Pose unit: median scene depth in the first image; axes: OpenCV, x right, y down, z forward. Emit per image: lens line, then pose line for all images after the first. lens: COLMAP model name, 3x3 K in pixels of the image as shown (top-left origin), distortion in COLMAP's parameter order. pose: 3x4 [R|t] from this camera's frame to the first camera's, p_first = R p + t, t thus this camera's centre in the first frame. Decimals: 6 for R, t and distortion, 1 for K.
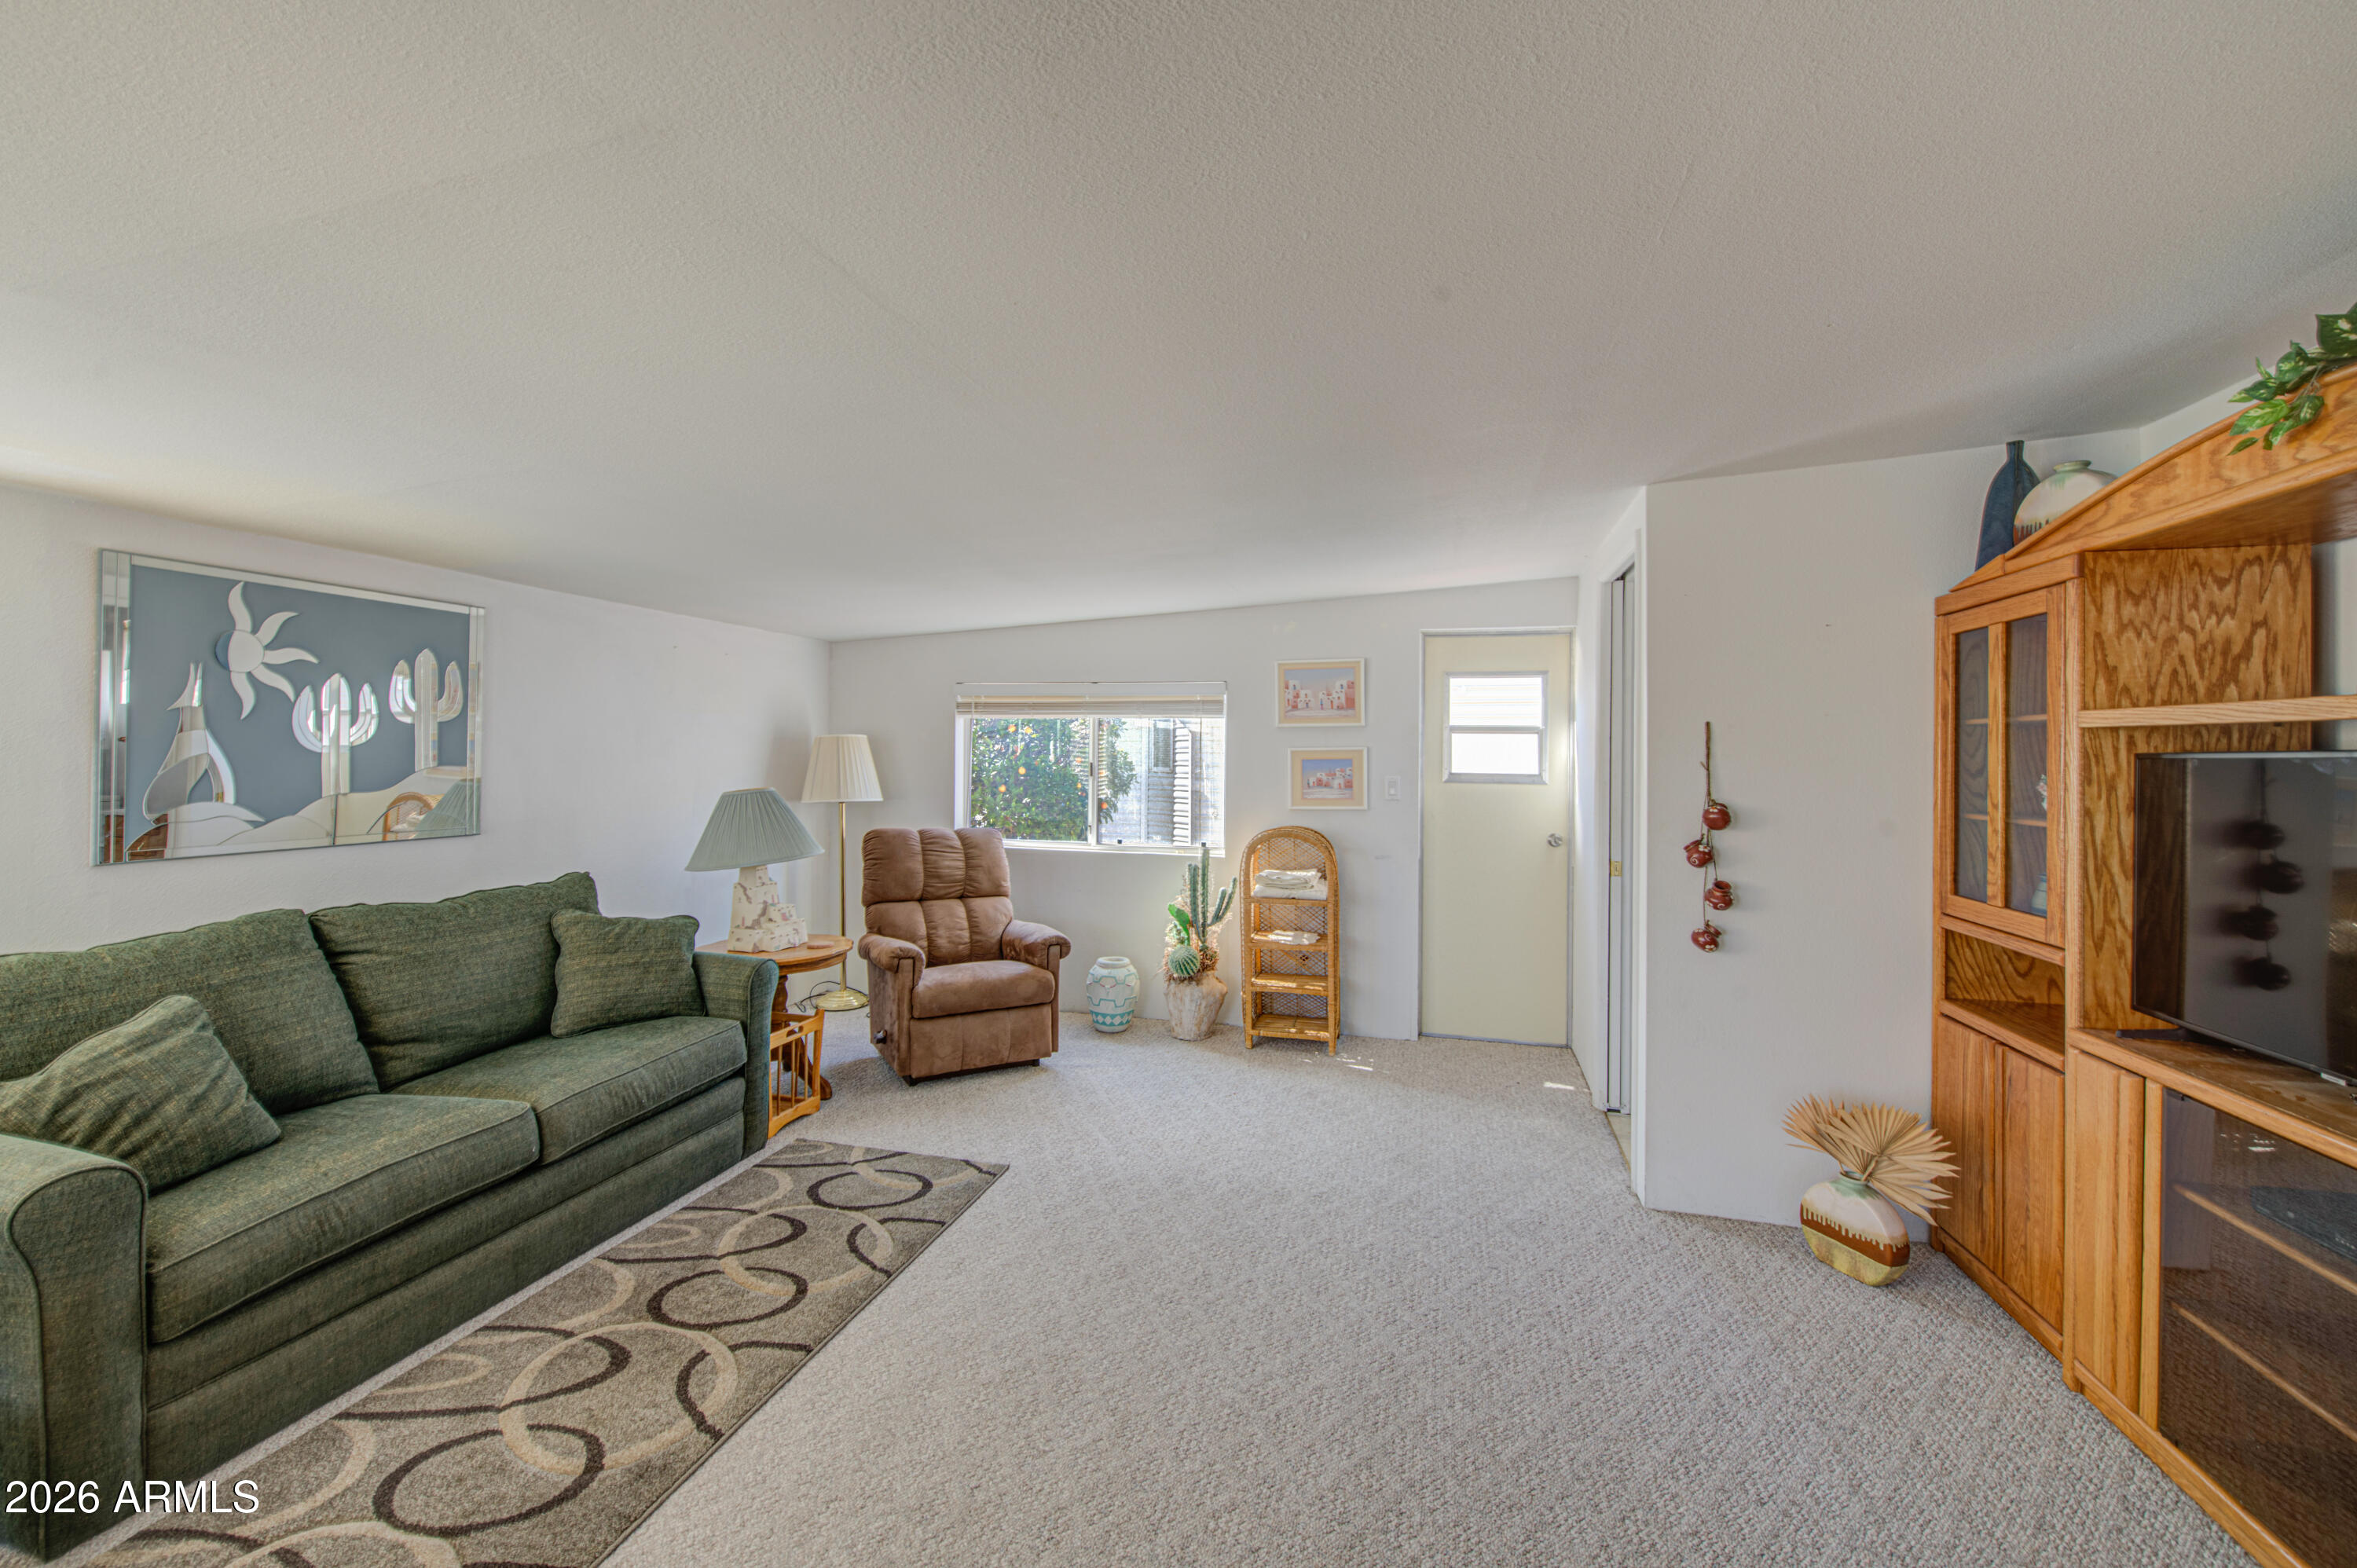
lens RADIAL K [[975.0, 0, 1174.4], [0, 975.0, 765.8], [0, 0, 1]] dist [0.002019, -0.000187]
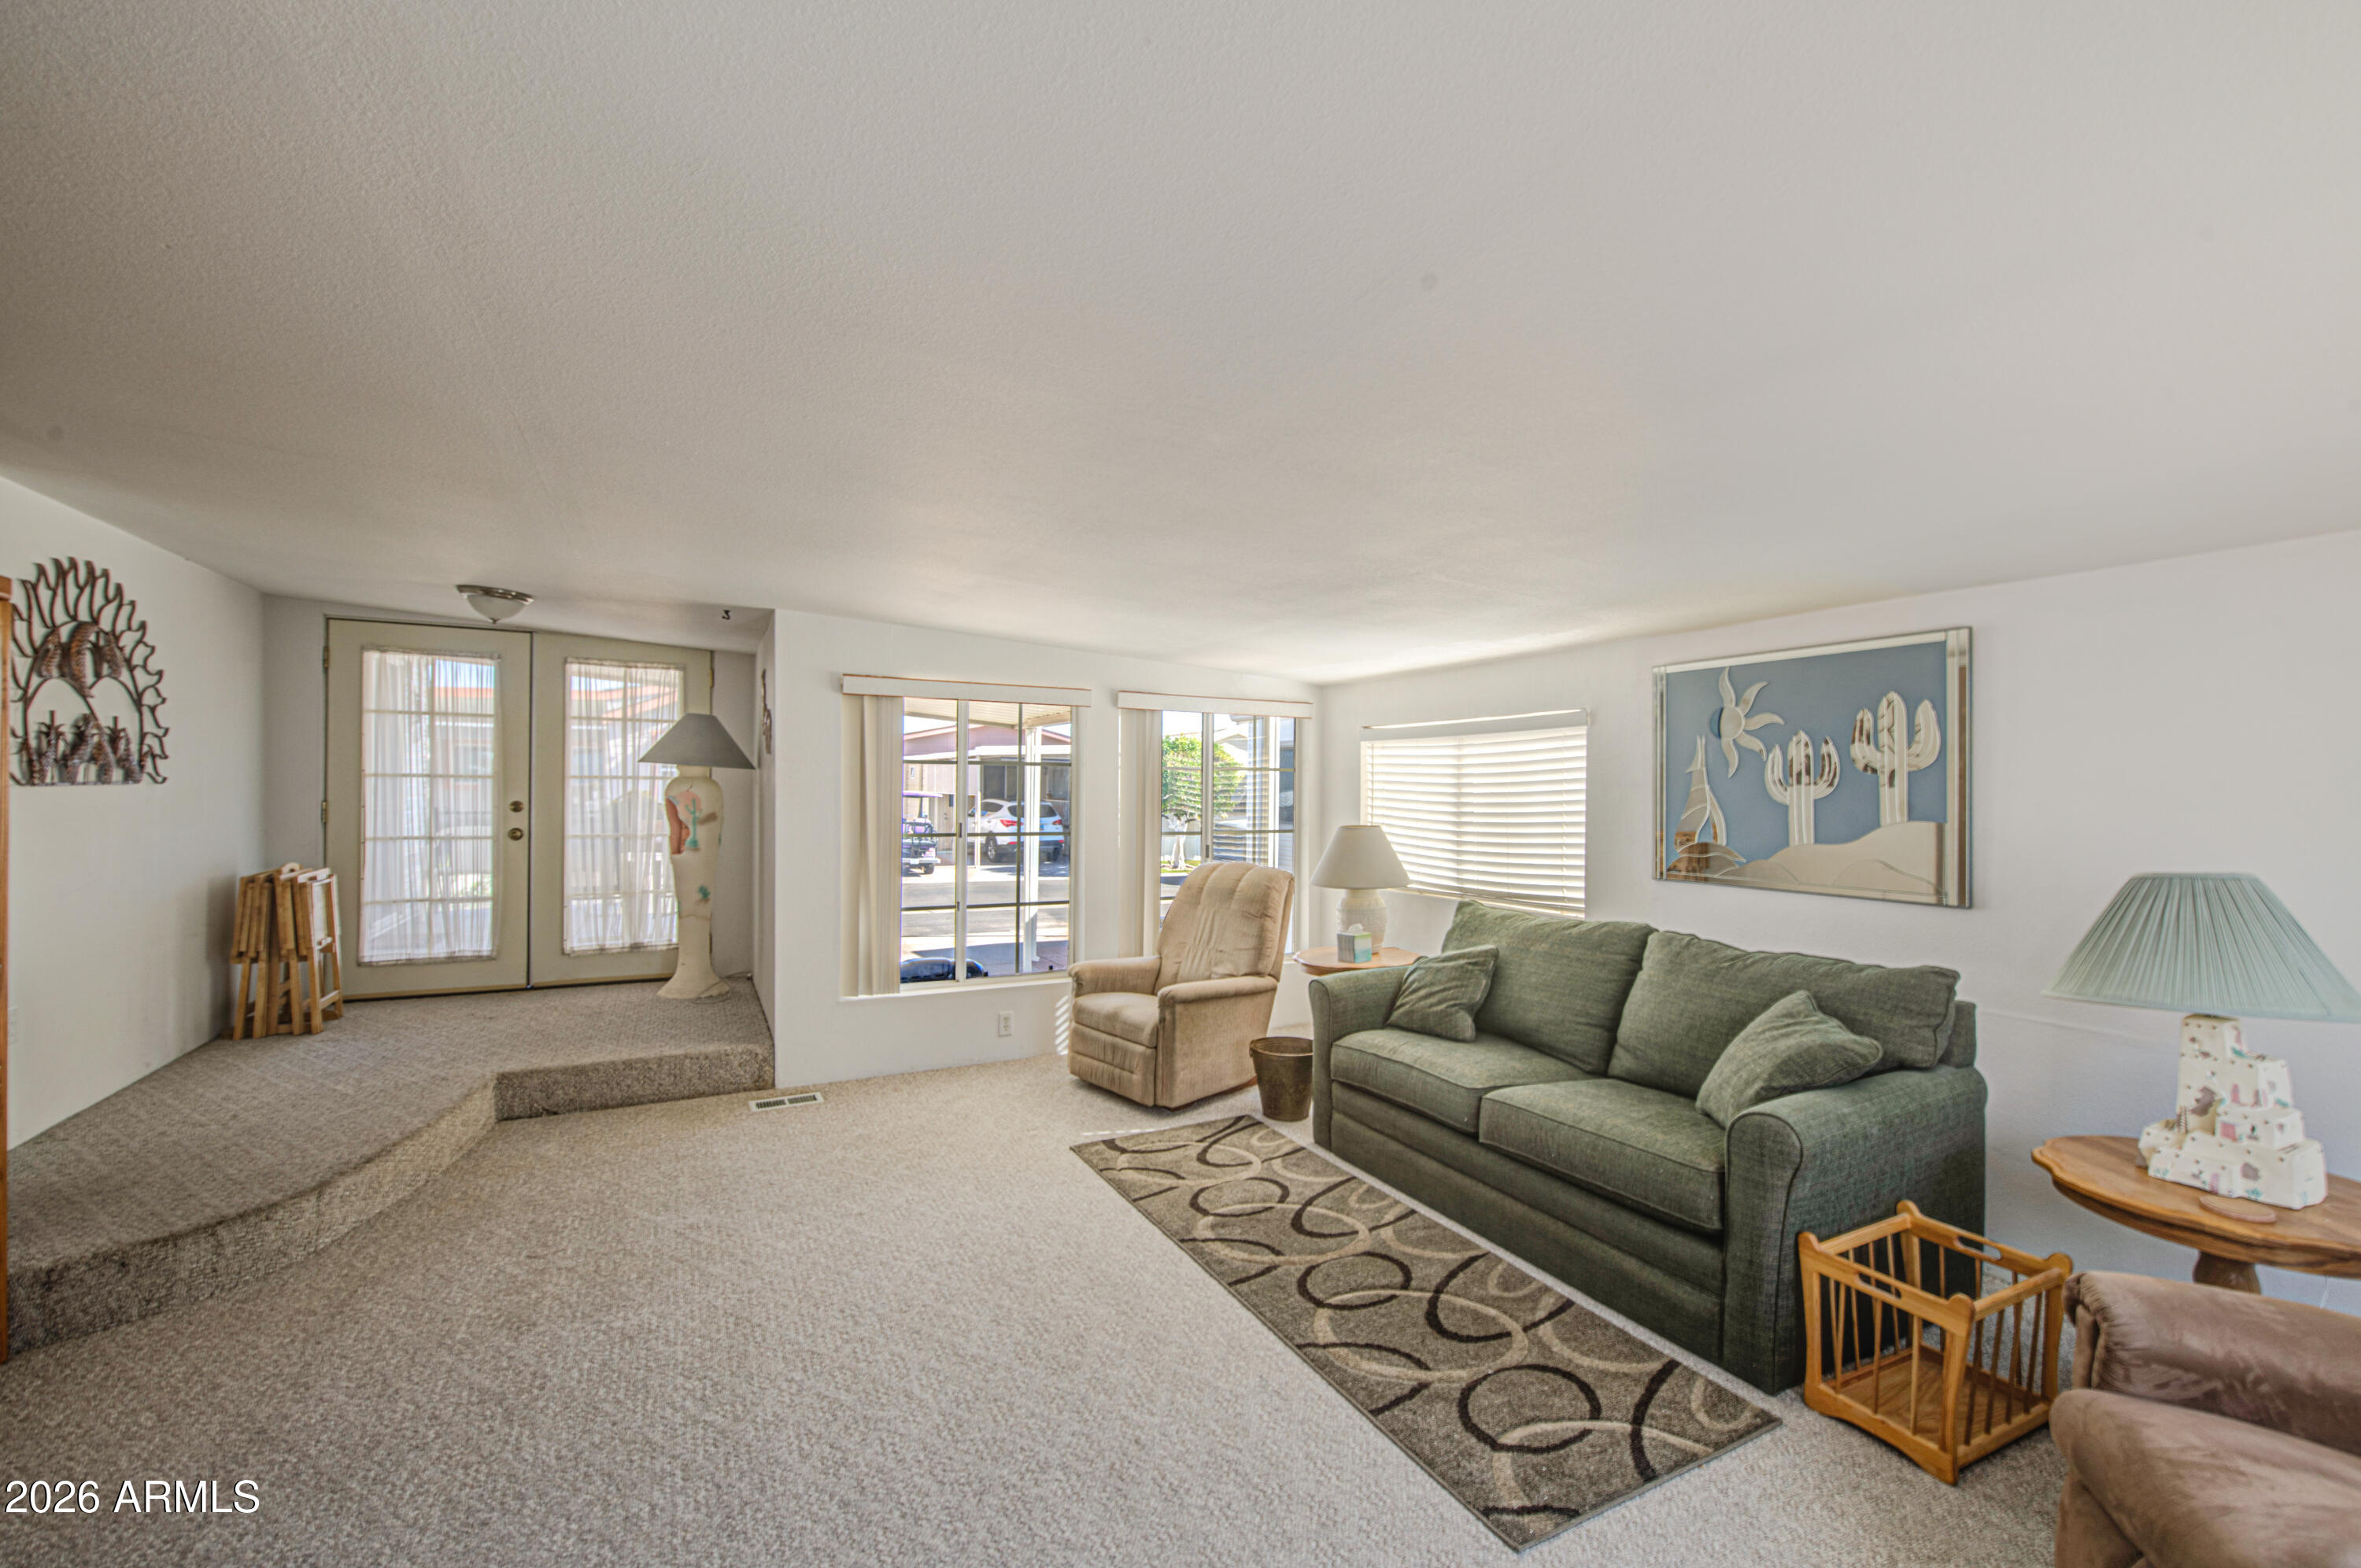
lens RADIAL K [[976.6, 0, 1179.7], [0, 976.6, 786.5], [0, 0, 1]] dist [0.002019, -0.000187]
pose [[-0.737953, -0.019536, -0.674569, 0.401851], [-0.023650, 0.999716, -0.003081, -0.015342], [0.674438, 0.013680, -0.738205, 1.460248]]
